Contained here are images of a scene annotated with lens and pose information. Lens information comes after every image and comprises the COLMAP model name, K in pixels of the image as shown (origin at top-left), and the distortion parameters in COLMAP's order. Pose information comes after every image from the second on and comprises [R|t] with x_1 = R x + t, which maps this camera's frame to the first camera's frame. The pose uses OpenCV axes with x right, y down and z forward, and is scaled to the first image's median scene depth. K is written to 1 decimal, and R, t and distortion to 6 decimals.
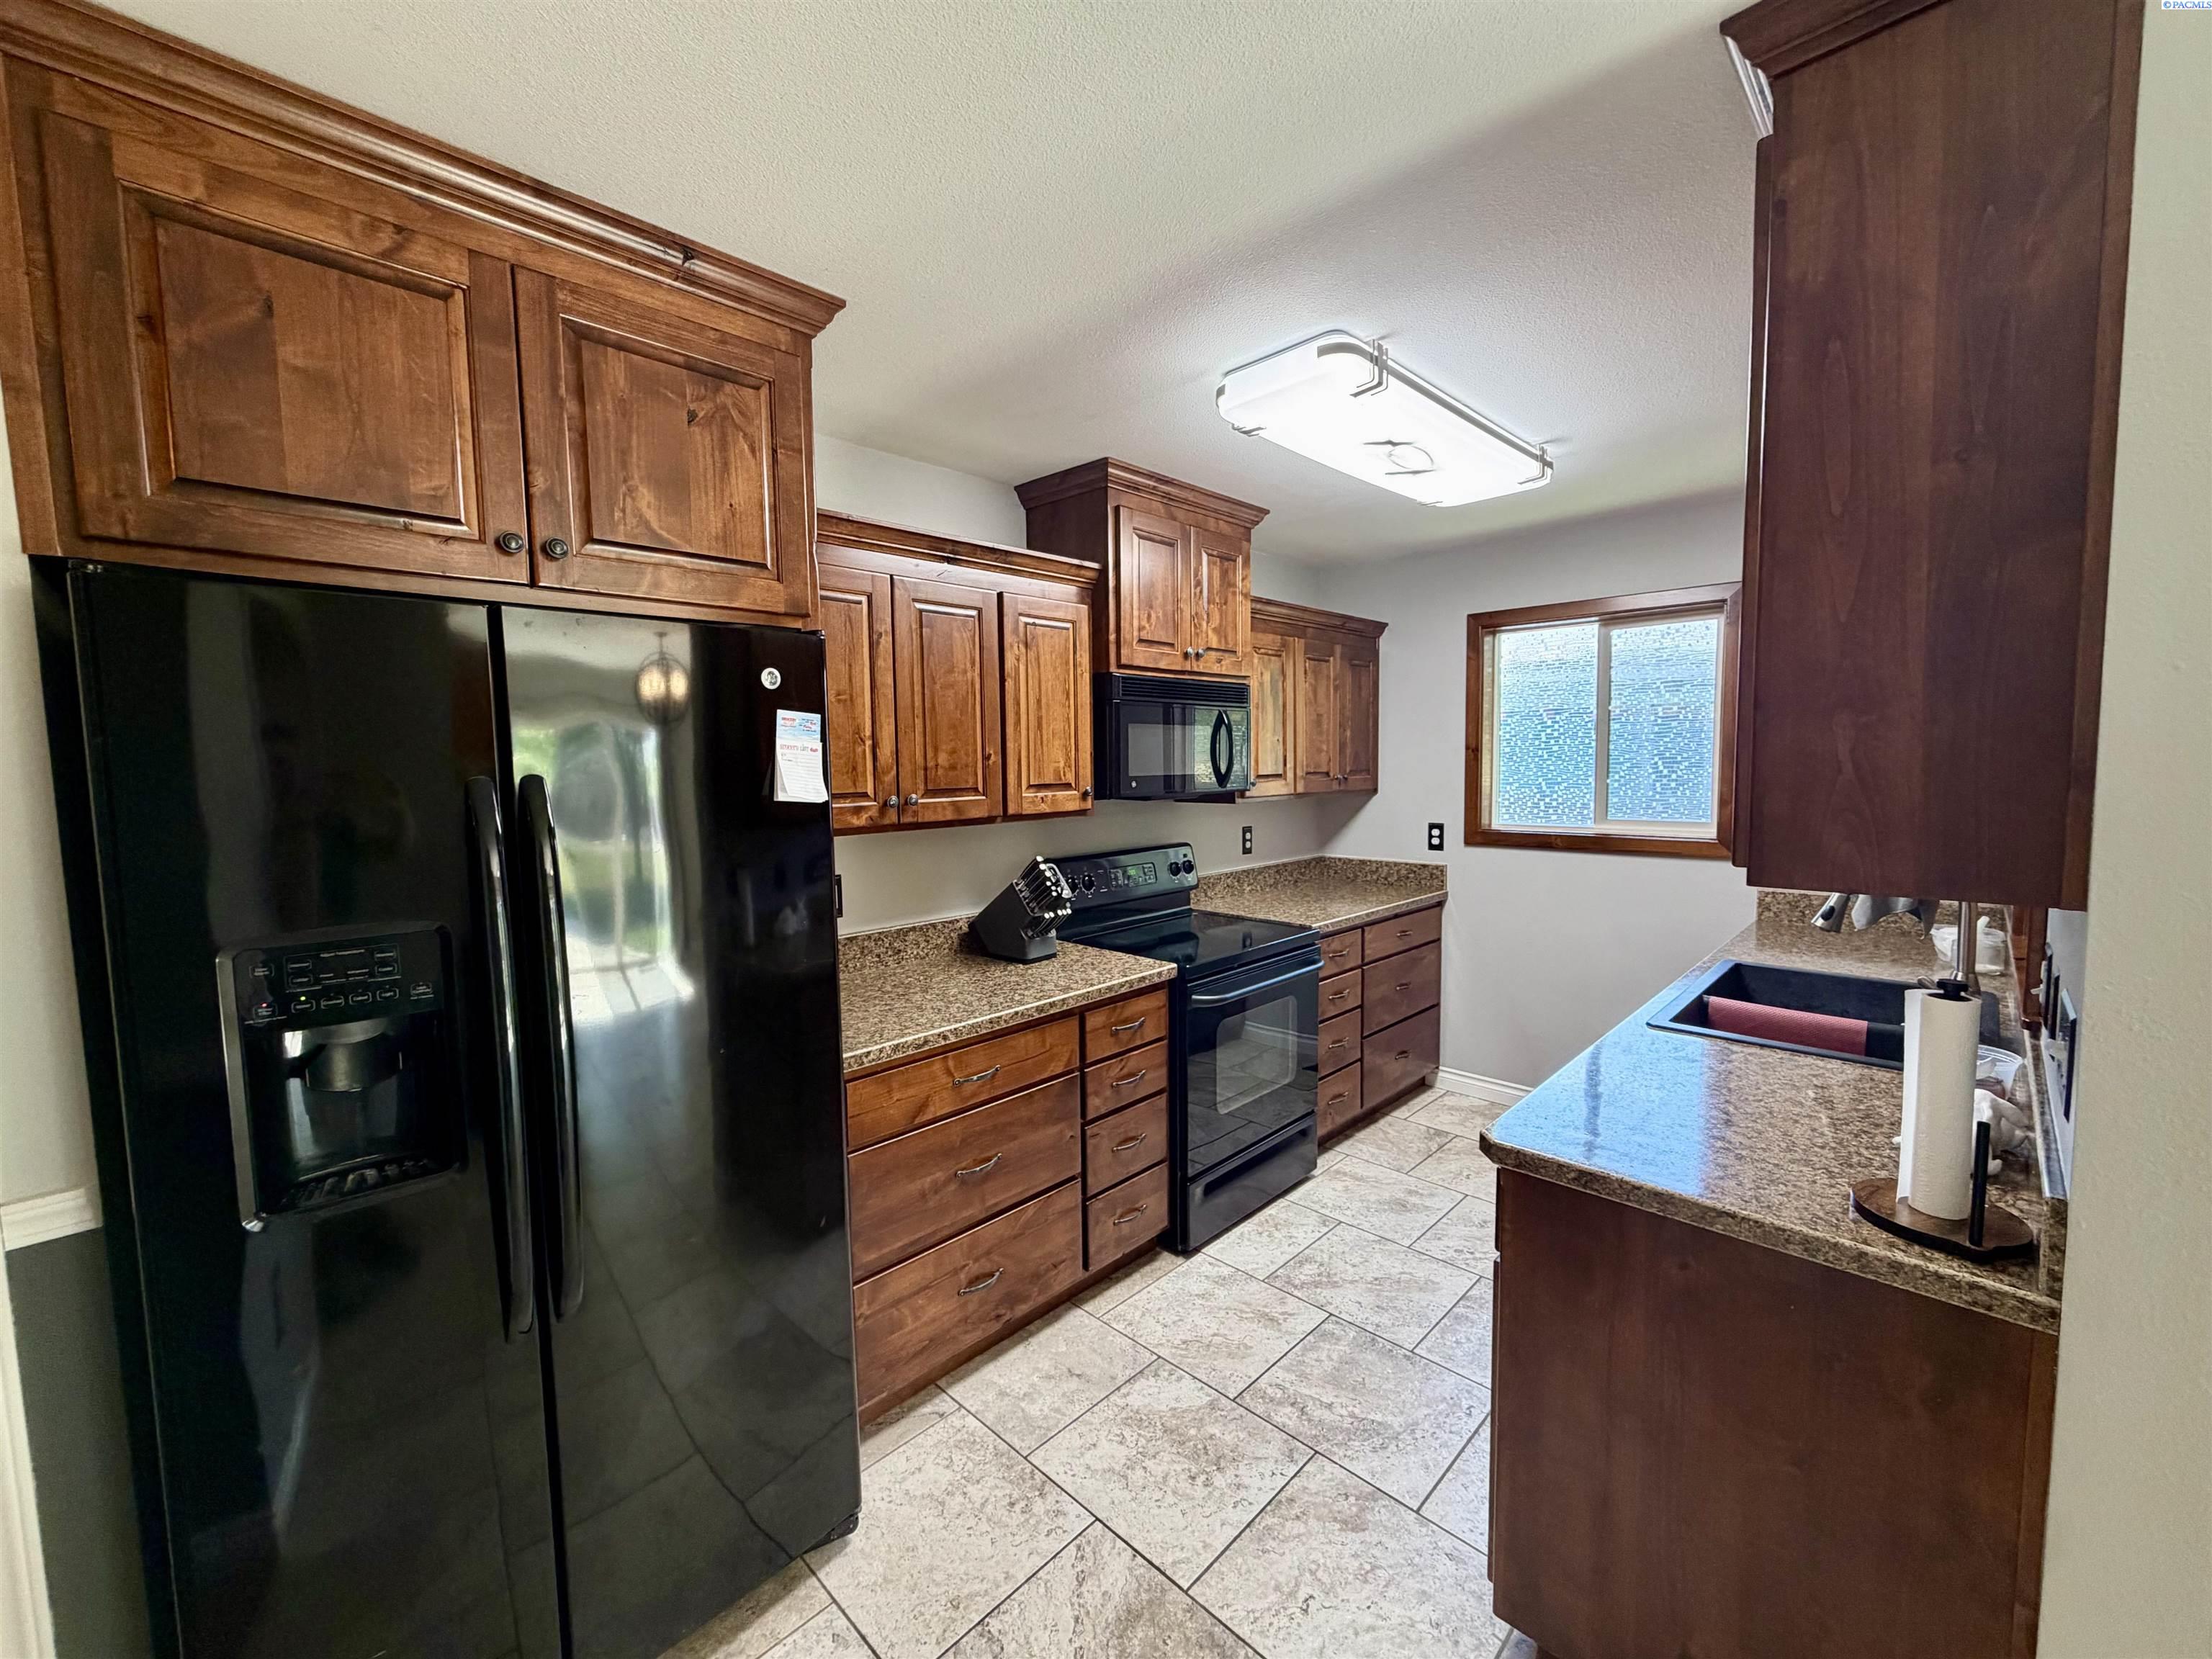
lens RADIAL K [[898.3, 0, 1107.9], [0, 898.3, 821.3], [0, 0, 1]] dist [0.001499, 0.000110]
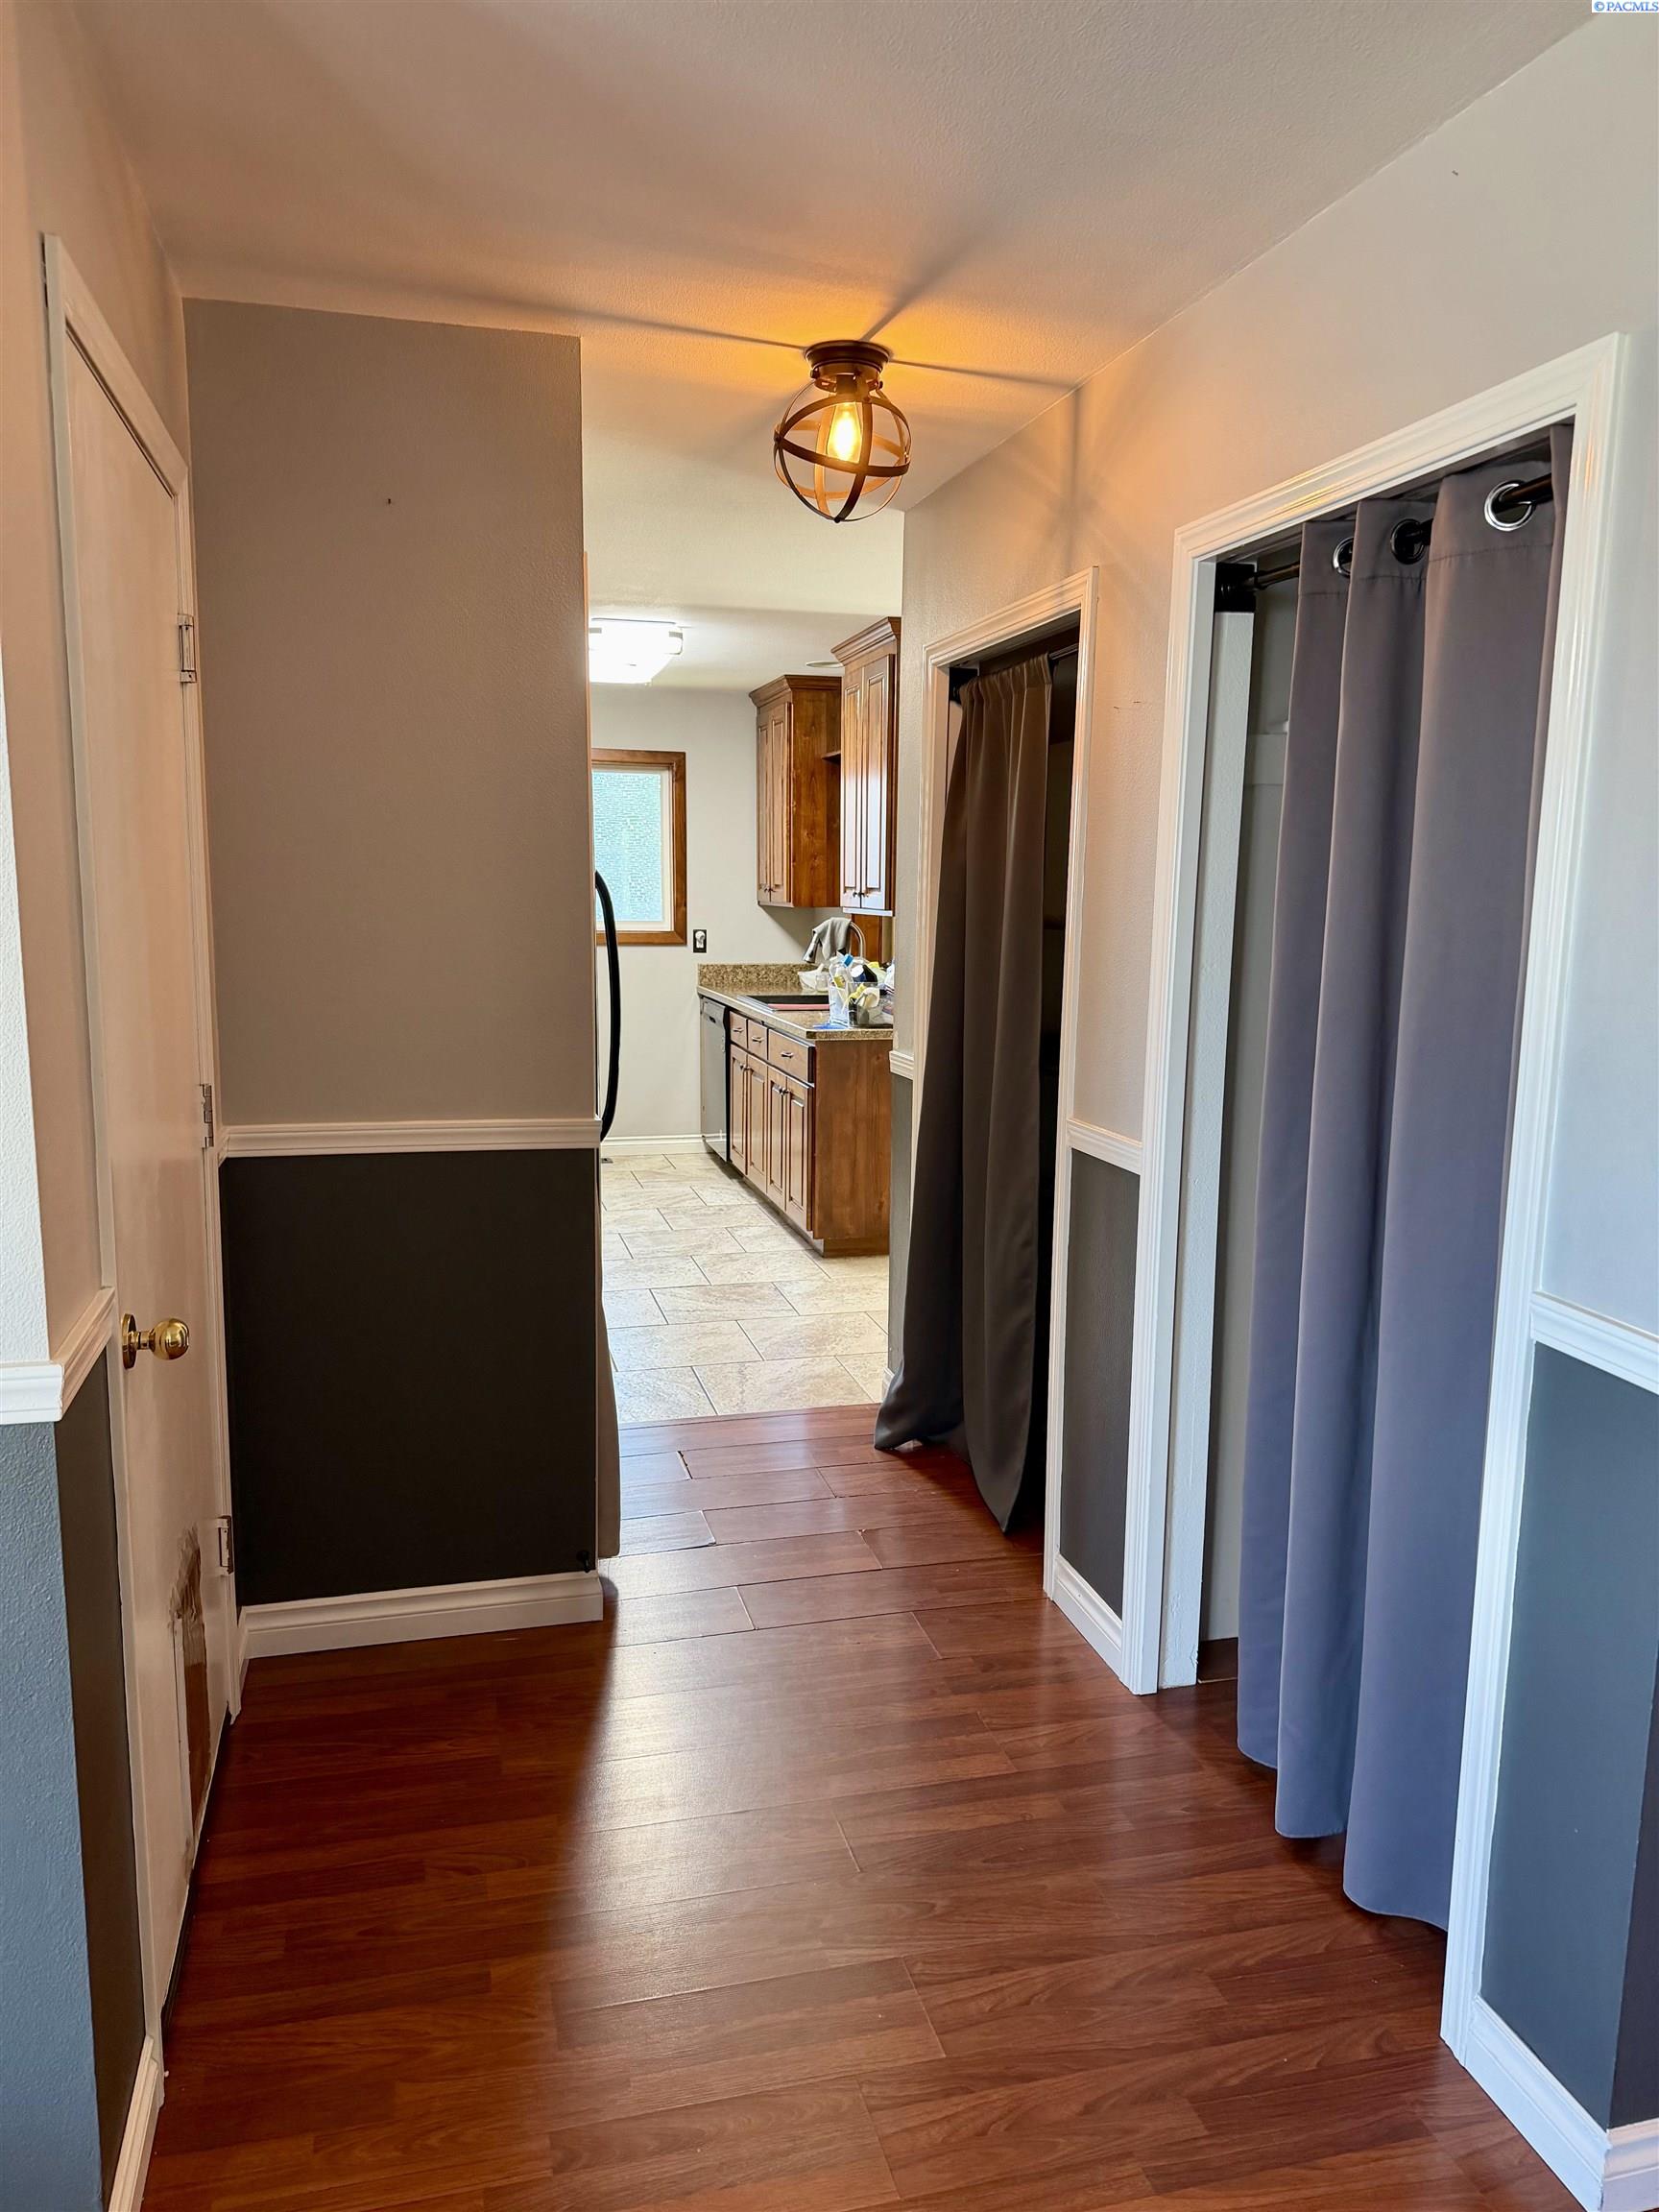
lens RADIAL K [[1580.5, 0, 829.5], [0, 1580.5, 1106.0], [0, 0, 1]] dist [0.105044, -0.121614]
pose [[0.515067, -0.102519, 0.850997, -1.188142], [0.037744, 0.994571, 0.096971, 0.053362], [-0.856318, -0.017827, 0.516140, -0.452327]]
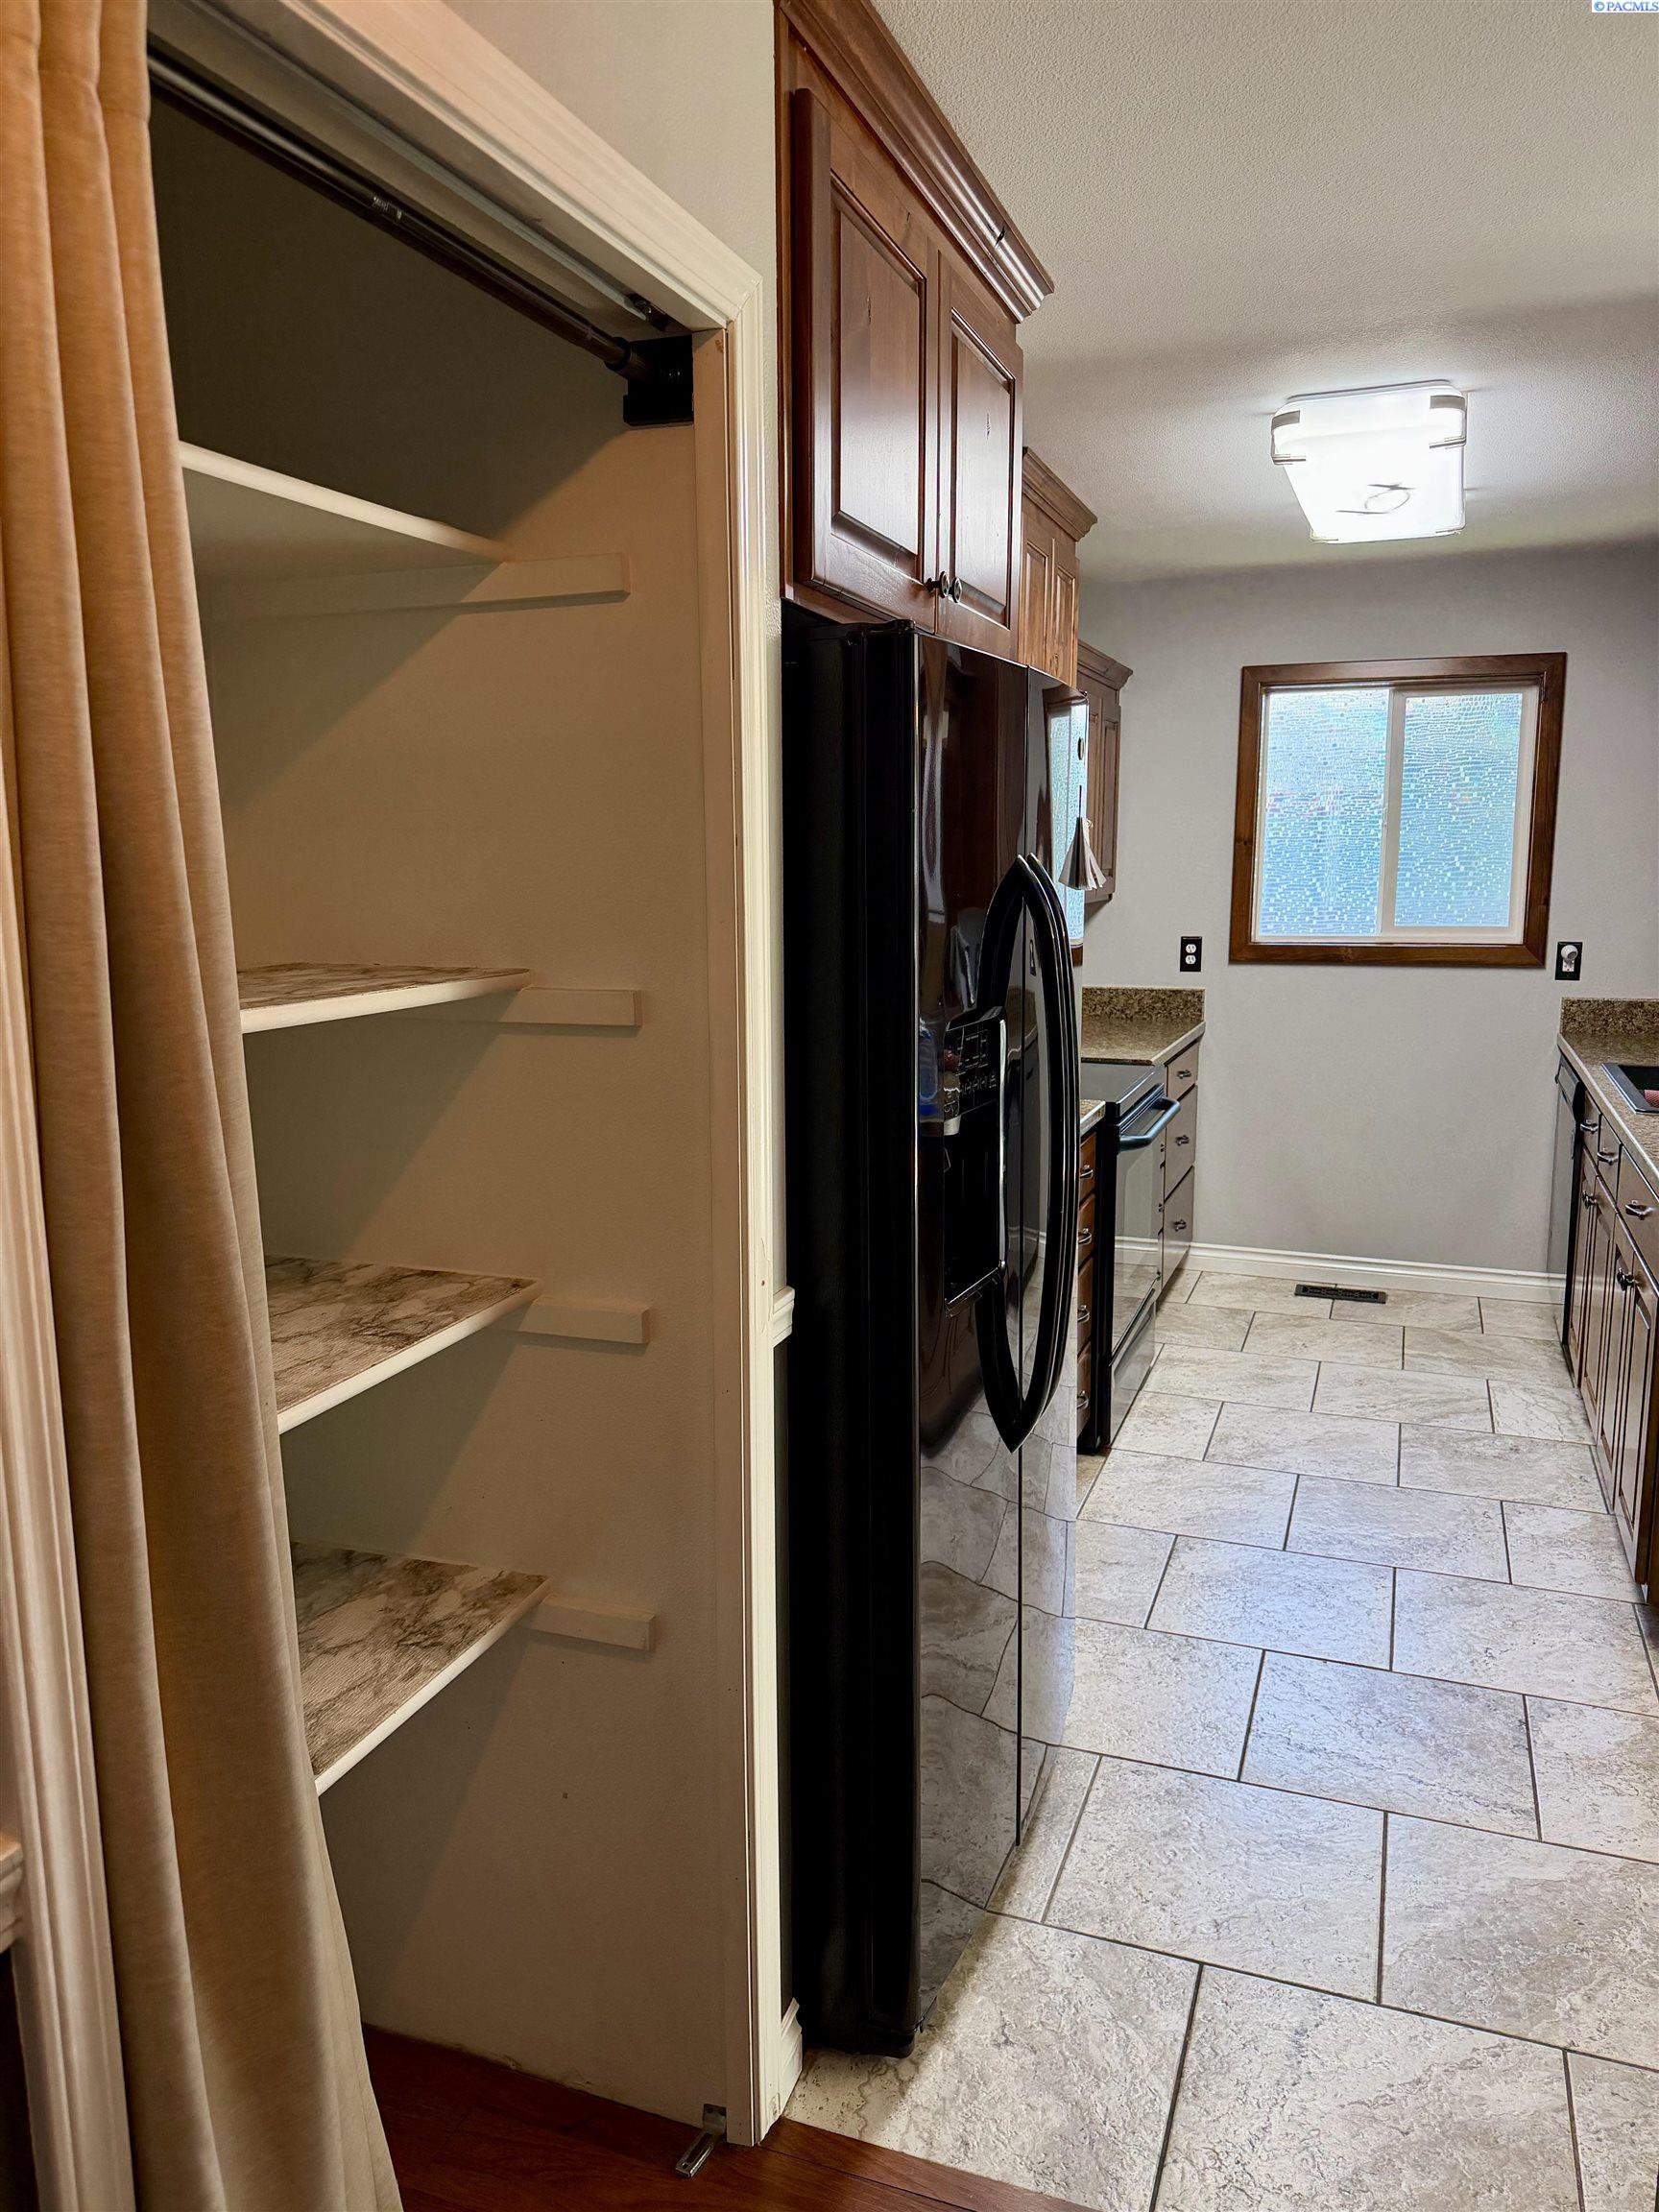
lens RADIAL K [[1580.5, 0, 829.5], [0, 1580.5, 1106.0], [0, 0, 1]] dist [0.105044, -0.121614]
pose [[0.911502, -0.056698, 0.407368, -0.519427], [0.021018, 0.995580, 0.091539, 0.016153], [-0.410758, -0.074876, 0.908665, -0.150809]]
